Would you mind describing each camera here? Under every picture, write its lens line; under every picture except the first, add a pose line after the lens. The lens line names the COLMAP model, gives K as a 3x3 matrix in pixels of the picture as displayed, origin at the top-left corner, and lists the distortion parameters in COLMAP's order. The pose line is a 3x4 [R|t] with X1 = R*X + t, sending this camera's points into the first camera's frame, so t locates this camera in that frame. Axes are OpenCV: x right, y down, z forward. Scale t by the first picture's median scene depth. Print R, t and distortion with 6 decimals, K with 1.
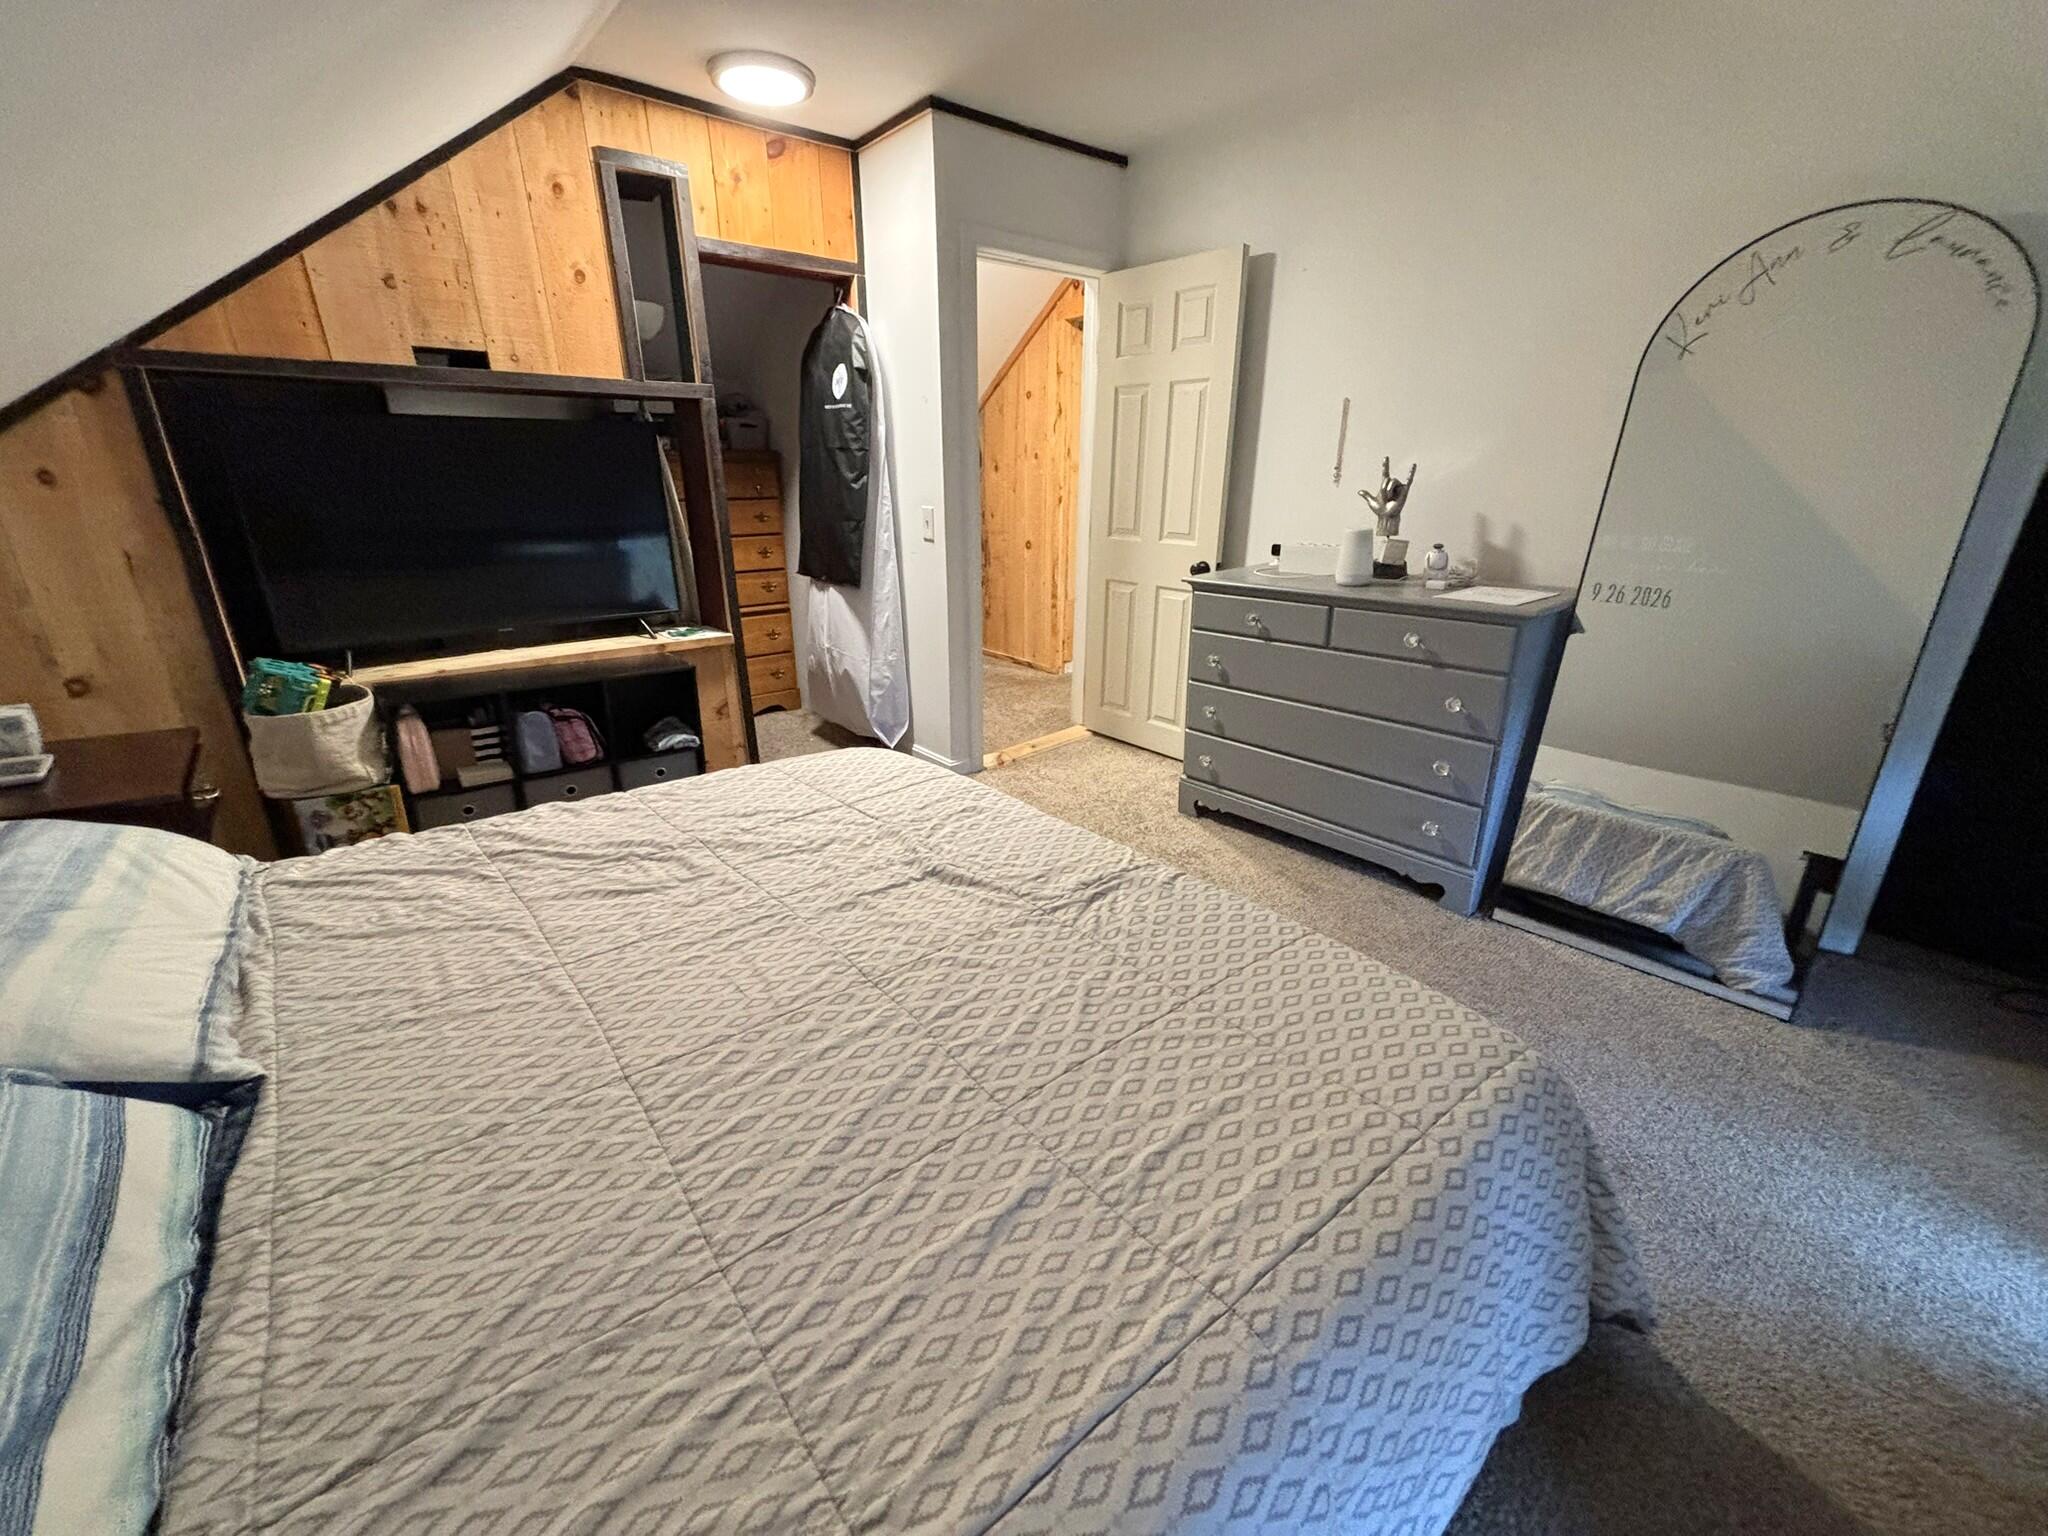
lens RADIAL K [[819.5, 0, 1019.8], [0, 819.5, 768.1], [0, 0, 1]] dist [-0.000570, 0.000649]
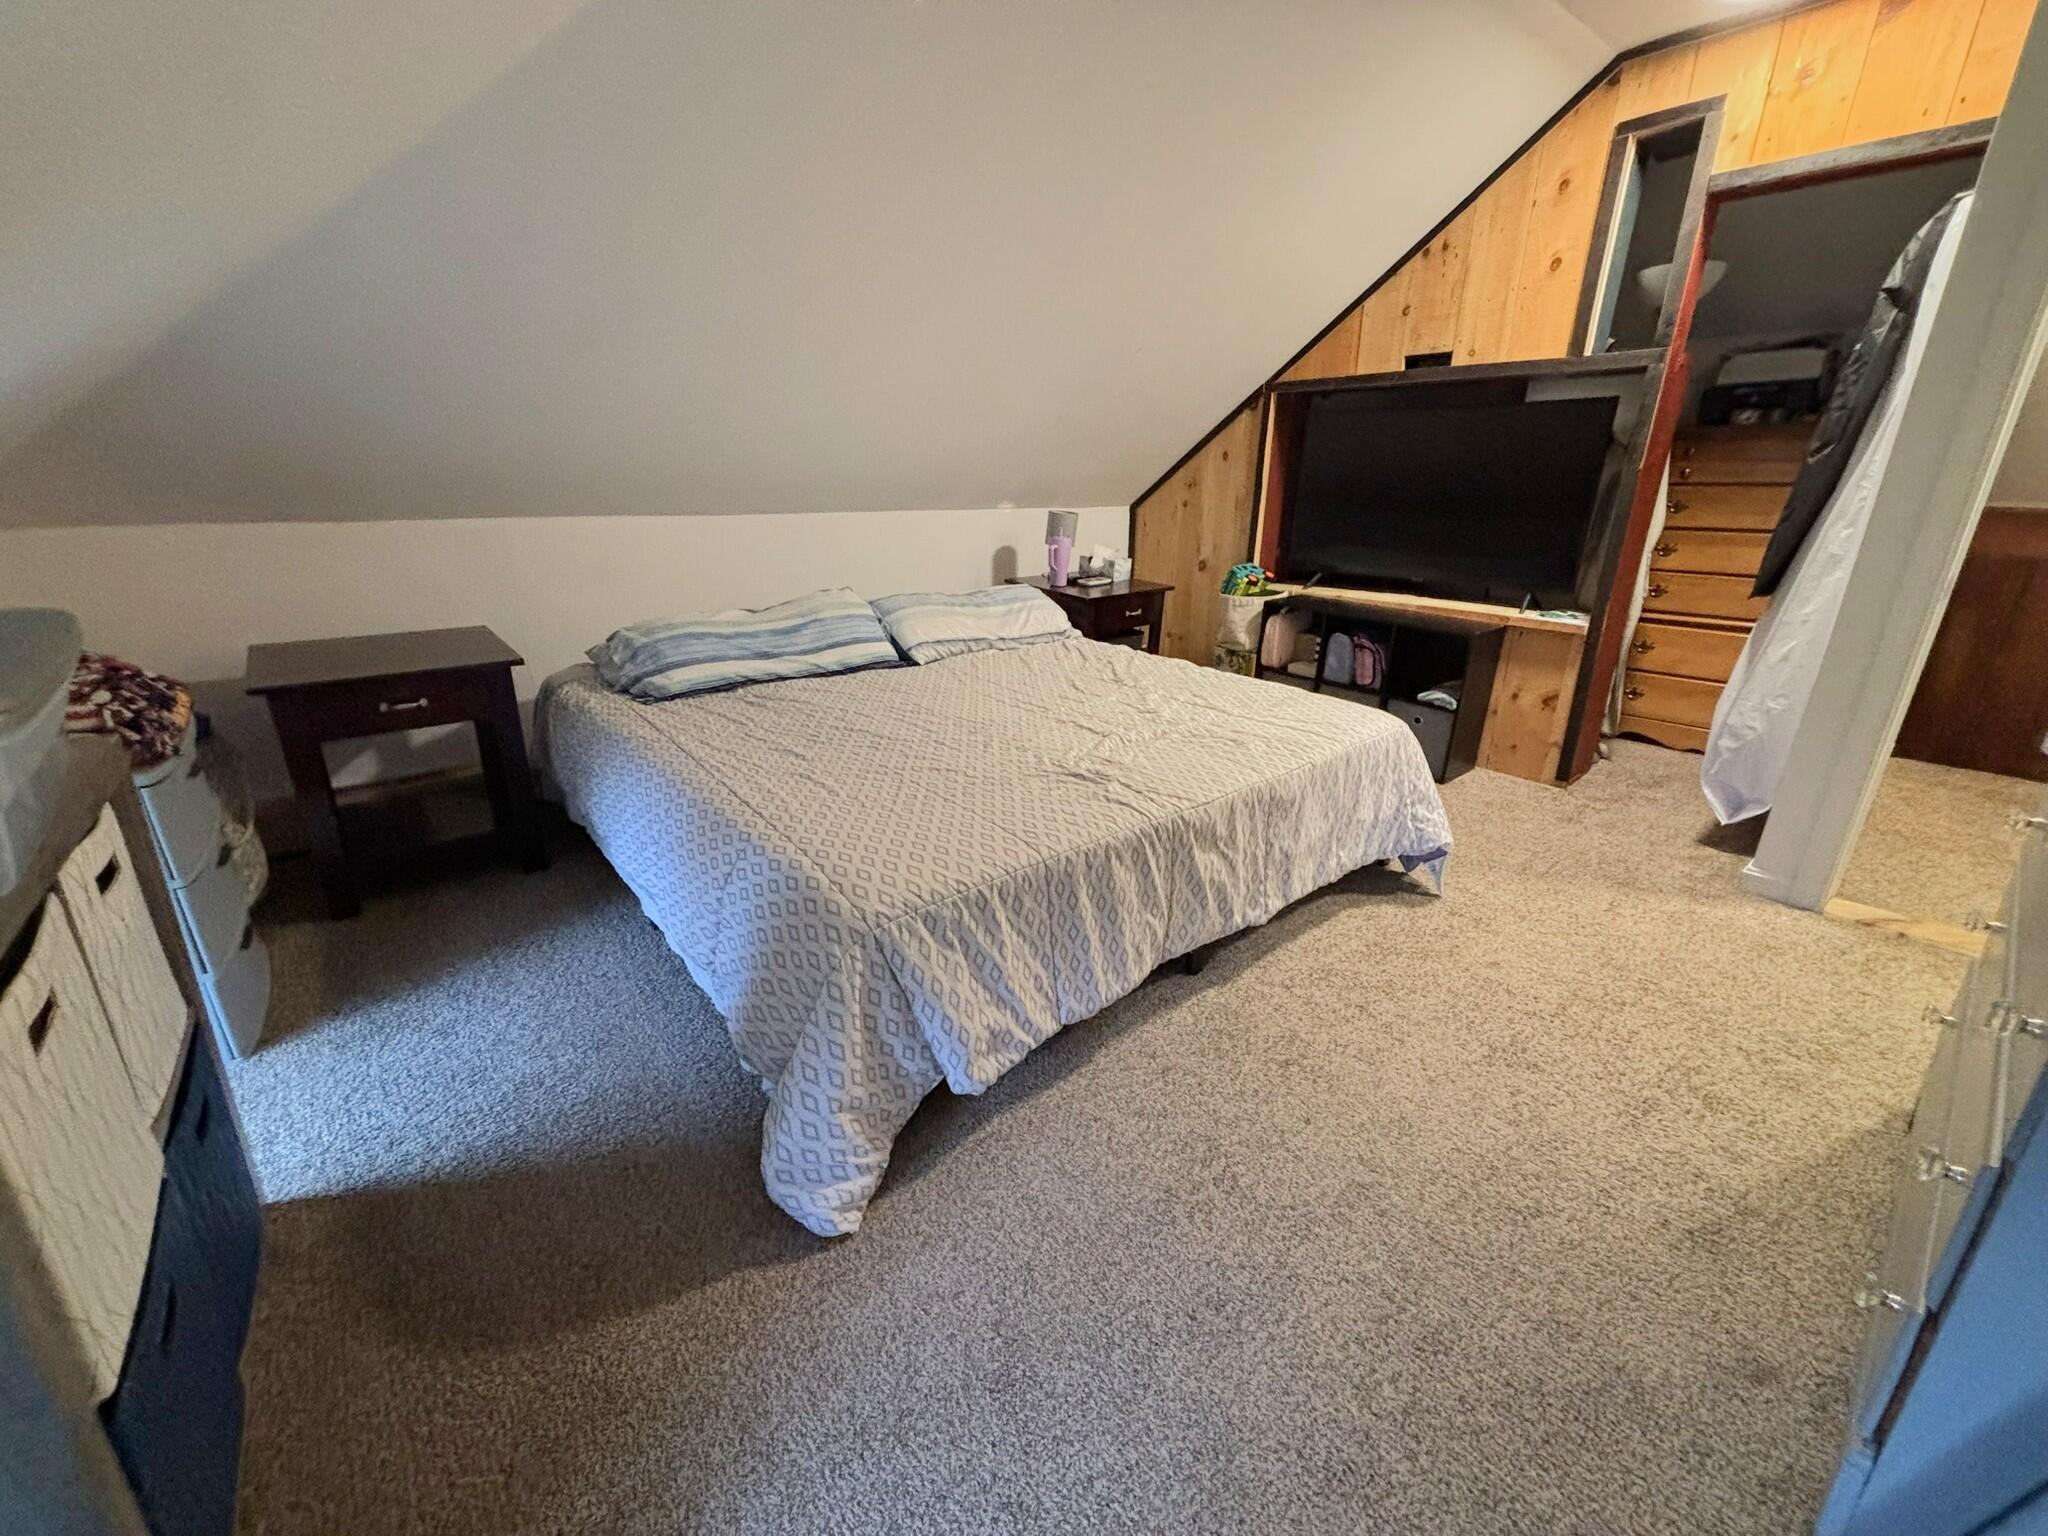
lens RADIAL K [[819.5, 0, 1019.8], [0, 819.5, 768.1], [0, 0, 1]] dist [-0.000570, 0.000649]
pose [[0.001018, 0.340711, -0.940168, 0.723523], [-0.341739, 0.883684, 0.319871, -0.125959], [0.939794, 0.320966, 0.117334, 0.444607]]
